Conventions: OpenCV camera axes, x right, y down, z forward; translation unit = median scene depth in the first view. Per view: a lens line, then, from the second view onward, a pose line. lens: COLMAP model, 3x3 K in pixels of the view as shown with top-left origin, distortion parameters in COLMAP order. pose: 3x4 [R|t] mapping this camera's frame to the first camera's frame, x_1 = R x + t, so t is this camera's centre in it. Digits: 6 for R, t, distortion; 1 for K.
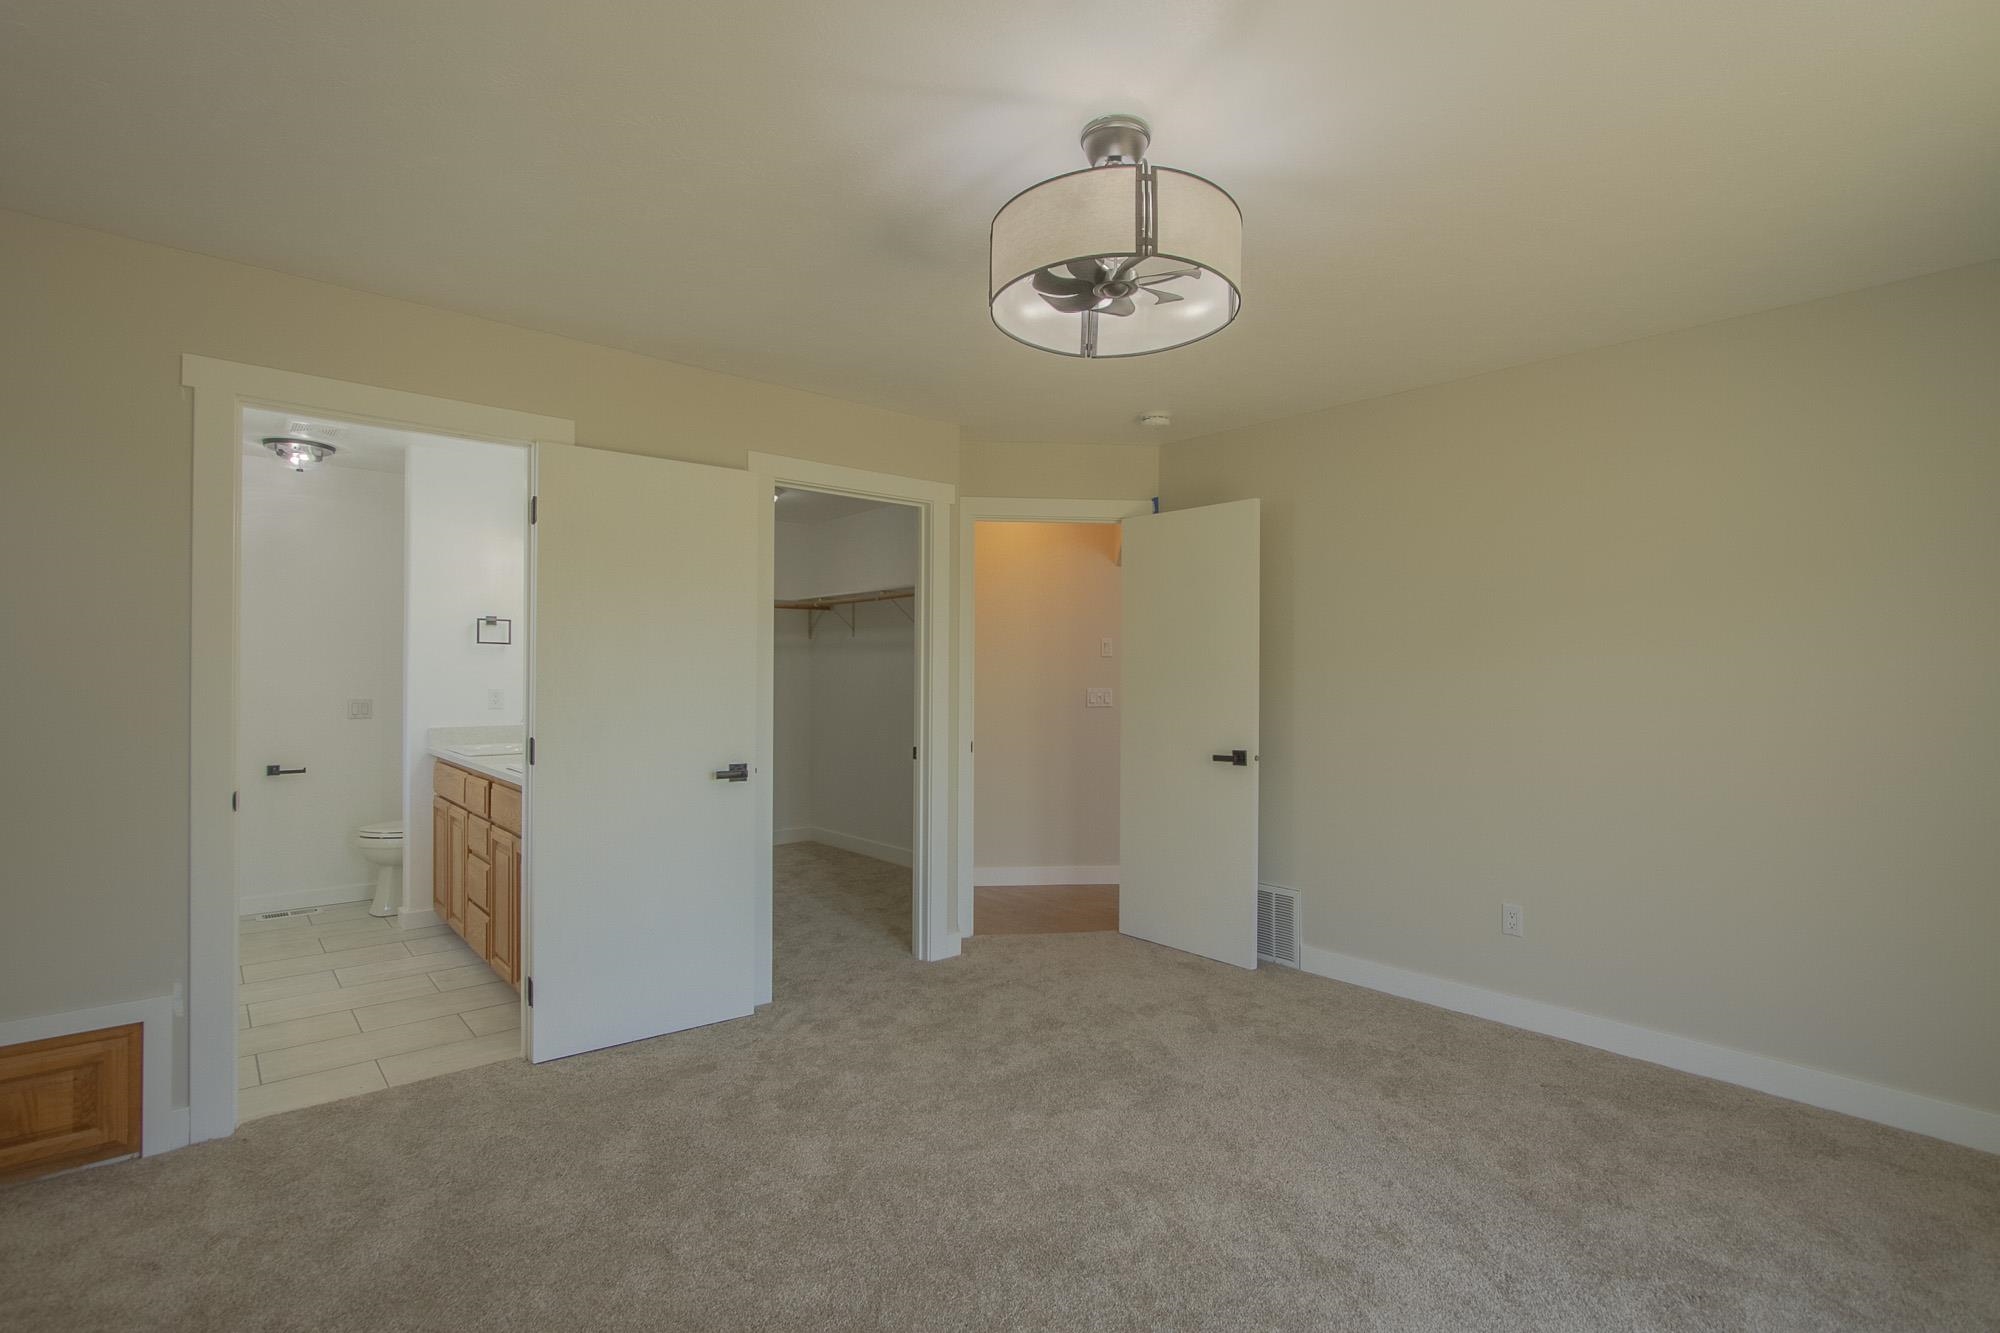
lens RADIAL K [[923.2, 0, 998.9], [0, 923.2, 674.0], [0, 0, 1]] dist [-0.003319, 0.000985]
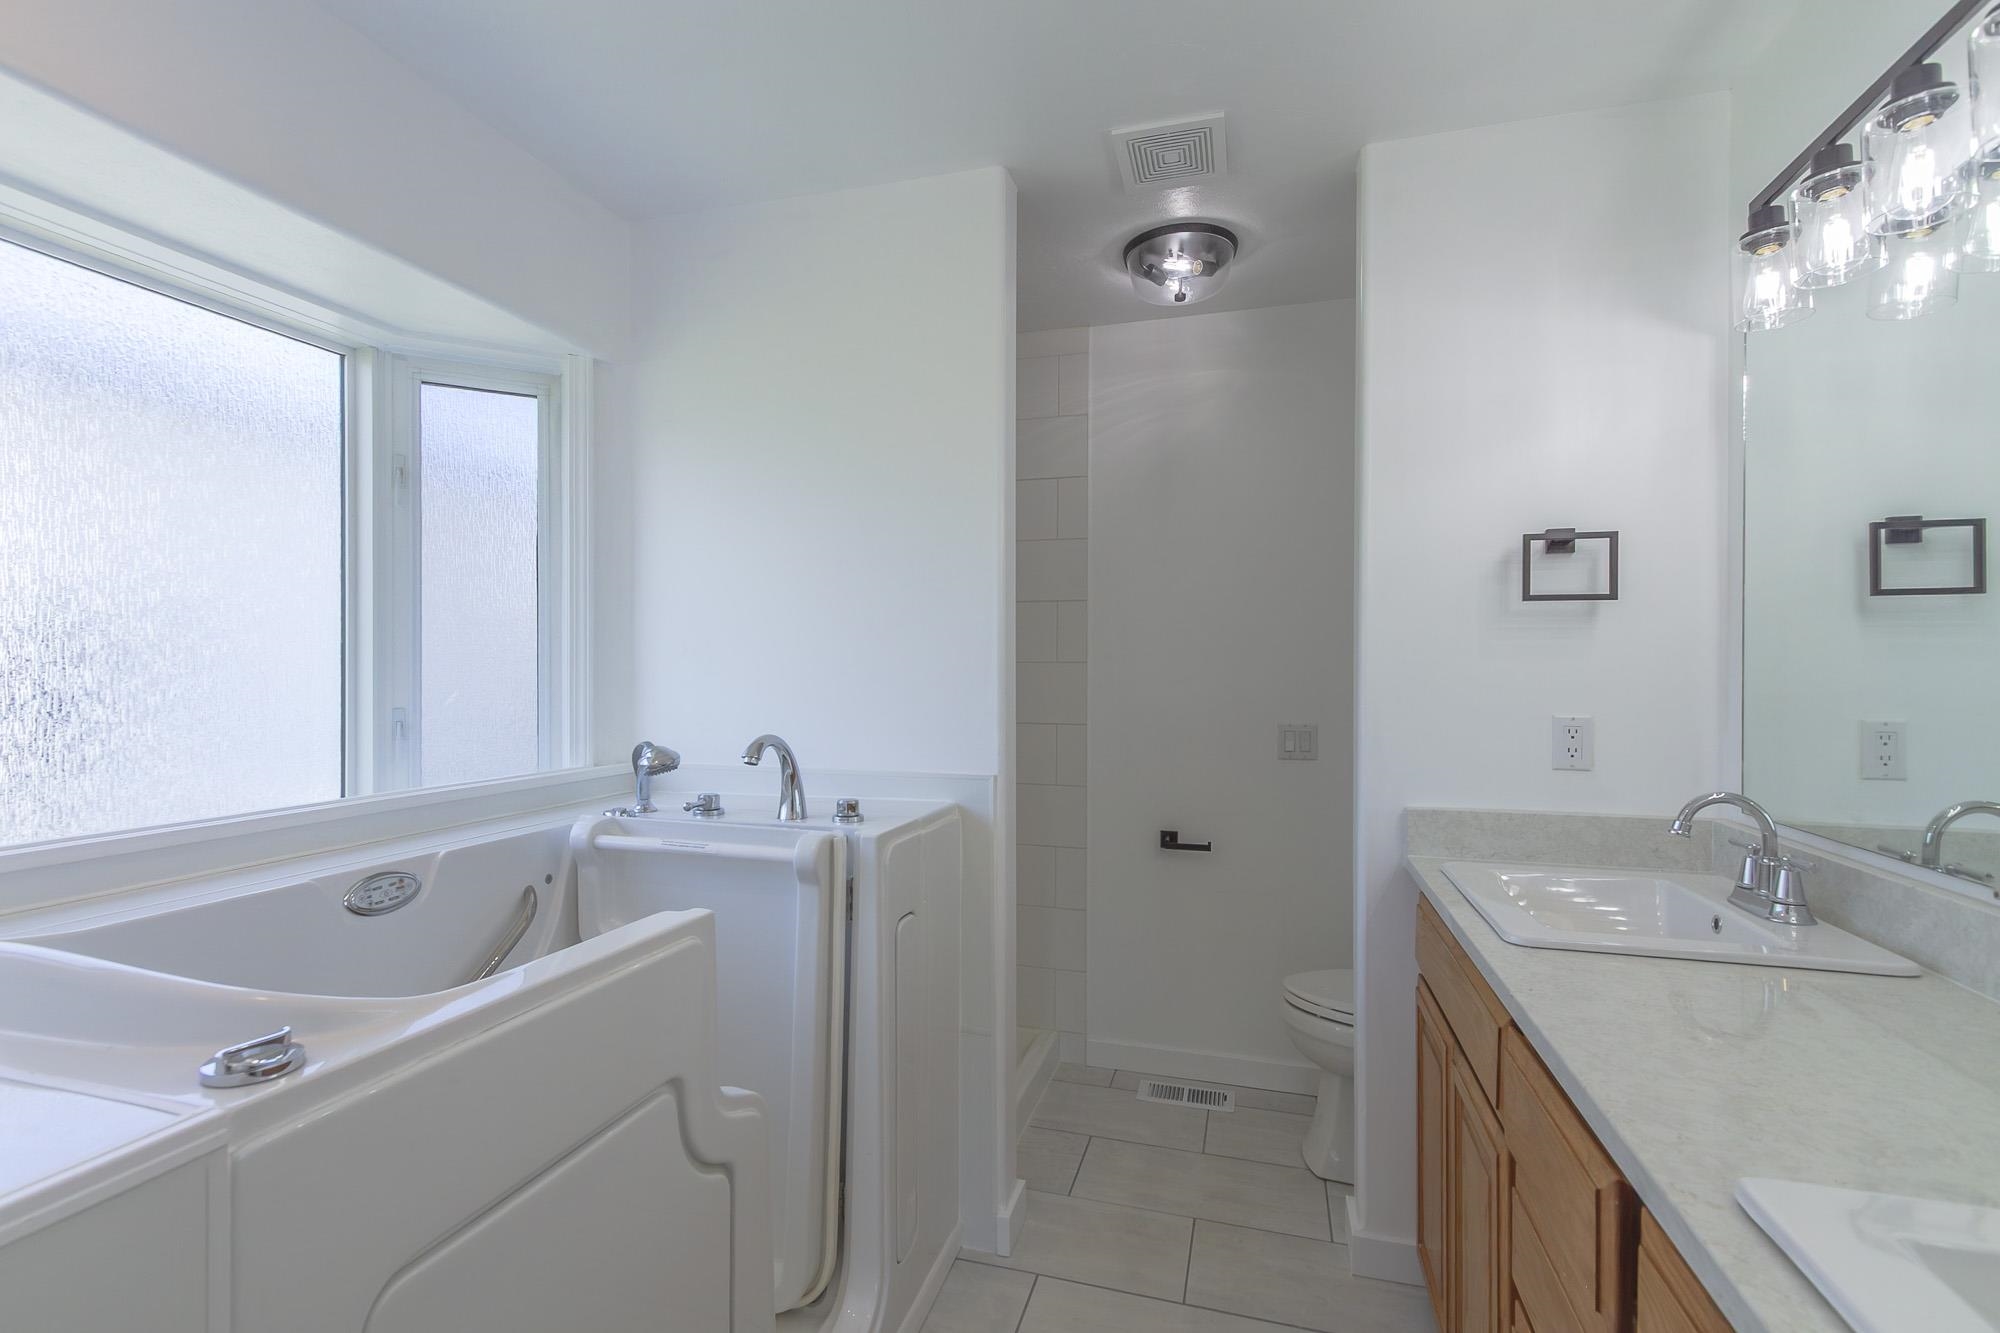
lens RADIAL K [[923.2, 0, 997.6], [0, 923.2, 681.9], [0, 0, 1]] dist [-0.003319, 0.000985]
pose [[0.571073, -0.004005, -0.820889, -0.370295], [-0.007020, 0.999928, -0.009762, 0.006421], [0.820869, 0.011338, 0.571004, 0.591022]]
